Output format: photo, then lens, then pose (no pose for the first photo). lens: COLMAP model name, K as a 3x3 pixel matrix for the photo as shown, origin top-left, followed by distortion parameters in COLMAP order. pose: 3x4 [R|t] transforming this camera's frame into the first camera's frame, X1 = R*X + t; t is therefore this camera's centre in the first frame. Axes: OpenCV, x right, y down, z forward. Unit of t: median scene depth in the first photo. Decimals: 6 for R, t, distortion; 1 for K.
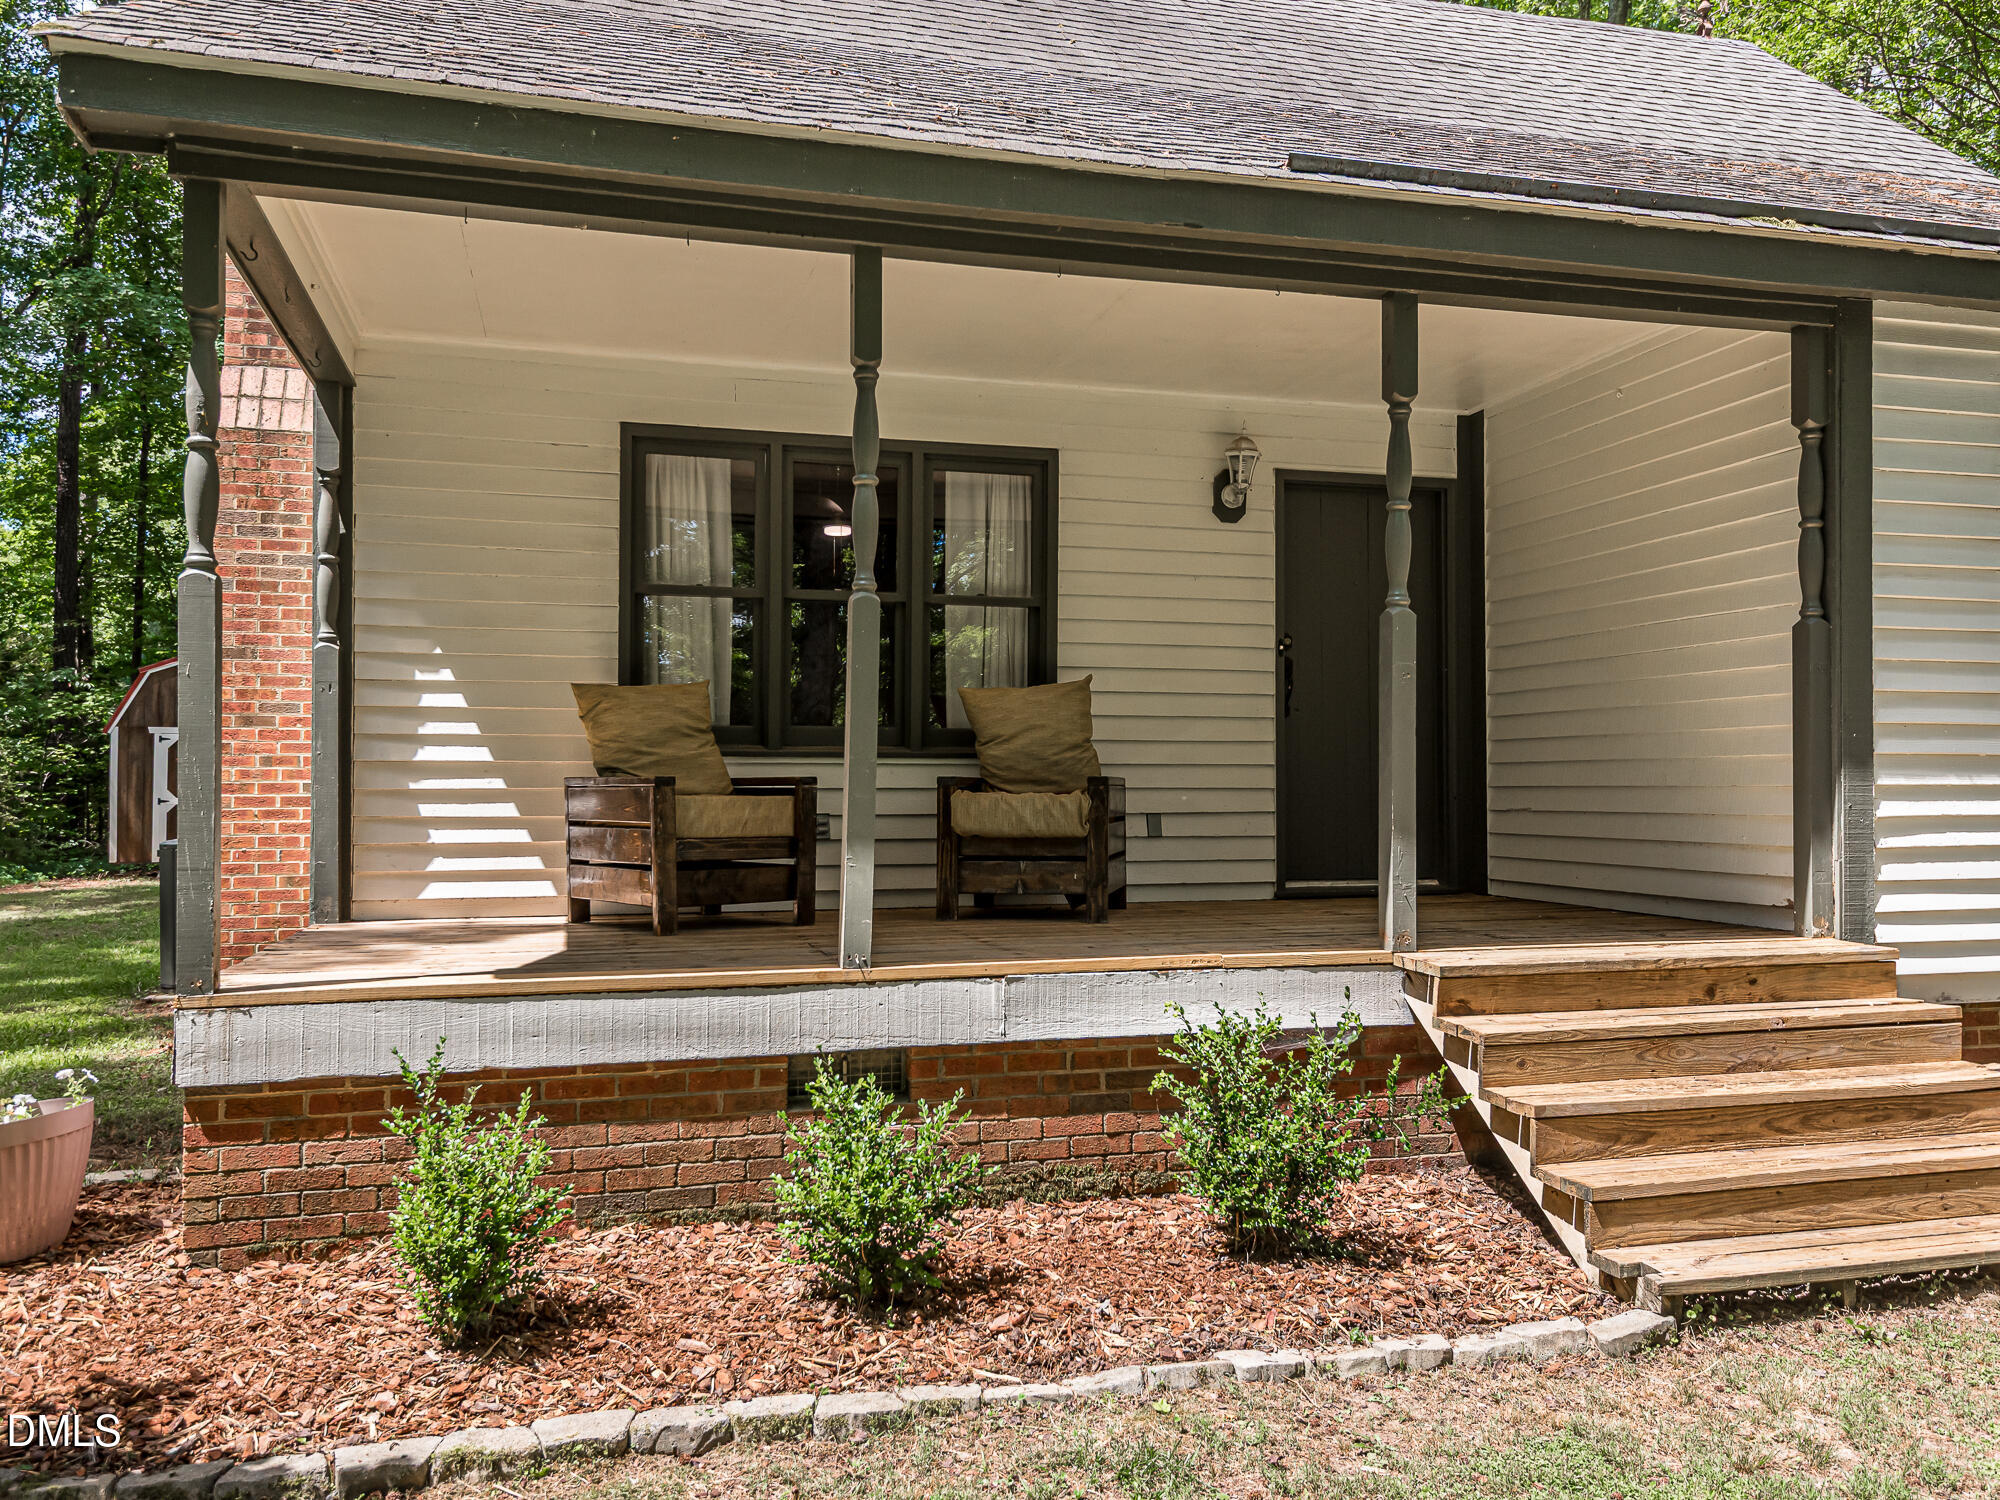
lens RADIAL K [[1540.7, 0, 1000.0], [0, 1540.7, 750.0], [0, 0, 1]] dist [0.027969, -0.006643]
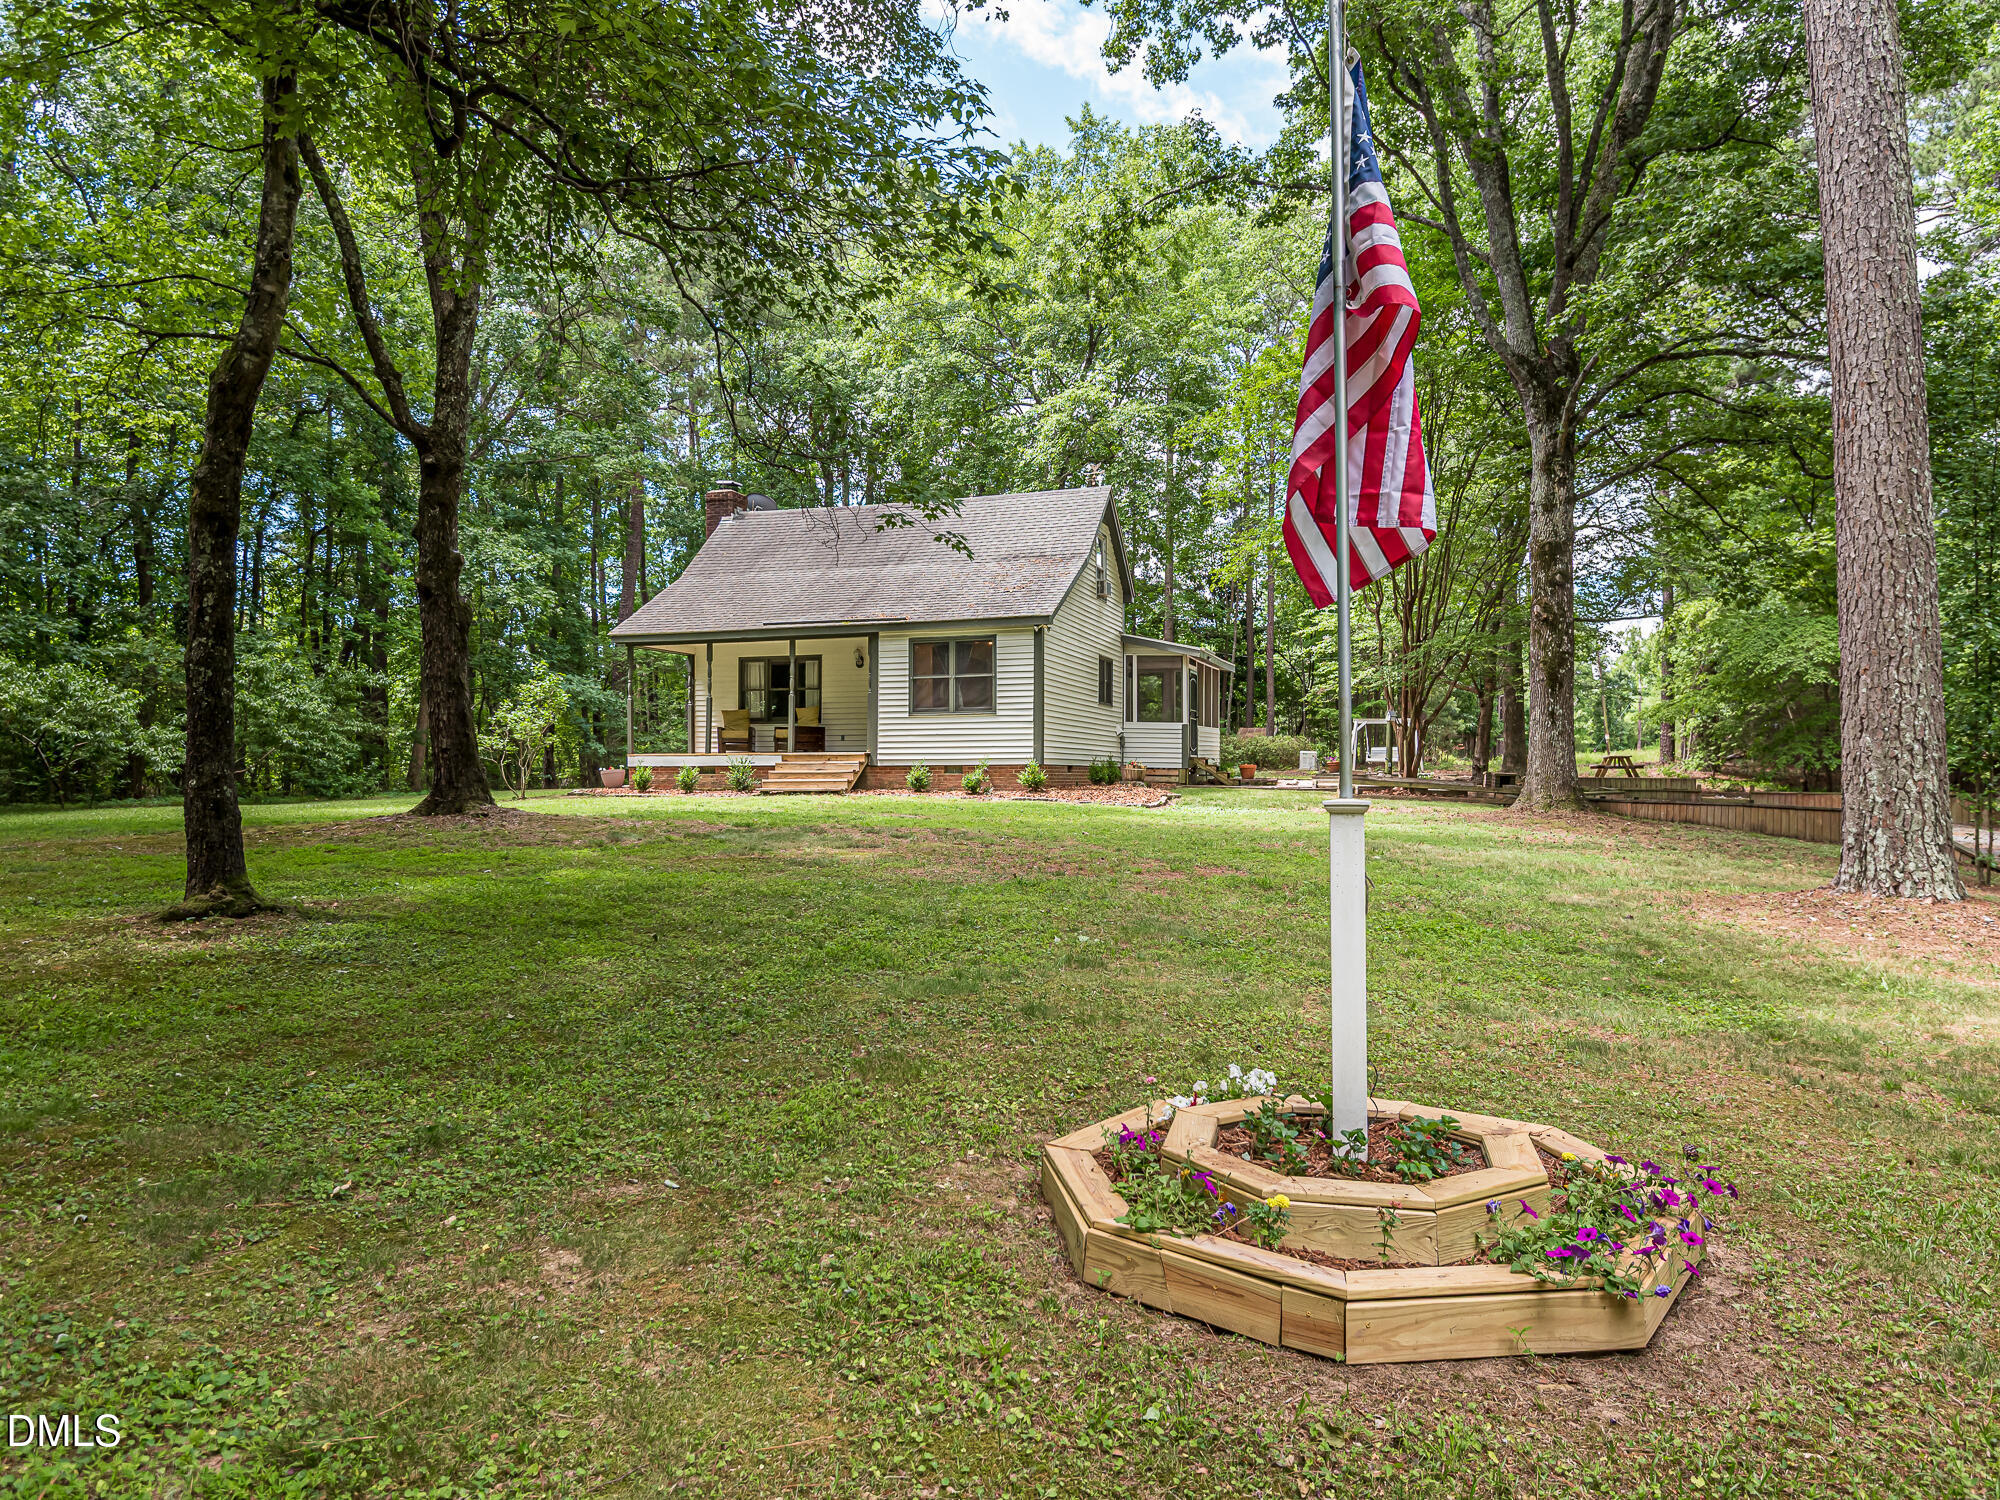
lens RADIAL K [[1307.4, 0, 1000.0], [0, 1307.4, 750.0], [0, 0, 1]] dist [0.003343, 0.000391]
pose [[0.837870, -0.012297, -0.545732, 2.922814], [0.014020, 0.999901, -0.001006, 0.108119], [0.545690, -0.006808, 0.837959, -2.188678]]
